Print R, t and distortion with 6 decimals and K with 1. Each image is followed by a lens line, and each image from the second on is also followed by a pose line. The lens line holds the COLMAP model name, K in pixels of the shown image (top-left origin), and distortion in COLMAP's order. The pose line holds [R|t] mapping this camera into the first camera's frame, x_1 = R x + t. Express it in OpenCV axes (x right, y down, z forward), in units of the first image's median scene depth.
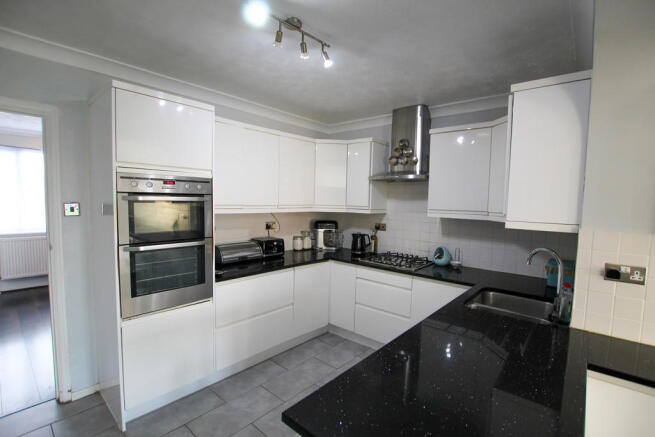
lens RADIAL K [[308.0, 0, 327.5], [0, 308.0, 218.5], [0, 0, 1]] dist [-0.001164, -0.000360]
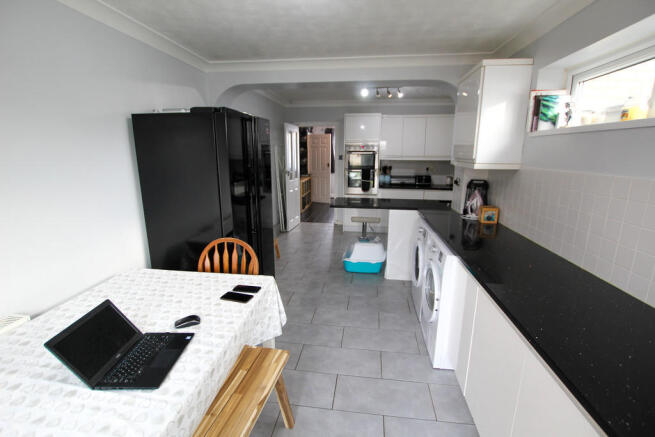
lens RADIAL K [[308.0, 0, 327.5], [0, 308.0, 218.5], [0, 0, 1]] dist [-0.001164, -0.000360]
pose [[0.553169, 0.153853, -0.818739, 1.638268], [-0.042607, 0.986737, 0.156635, 0.091607], [0.831979, -0.051762, 0.552388, -0.775867]]
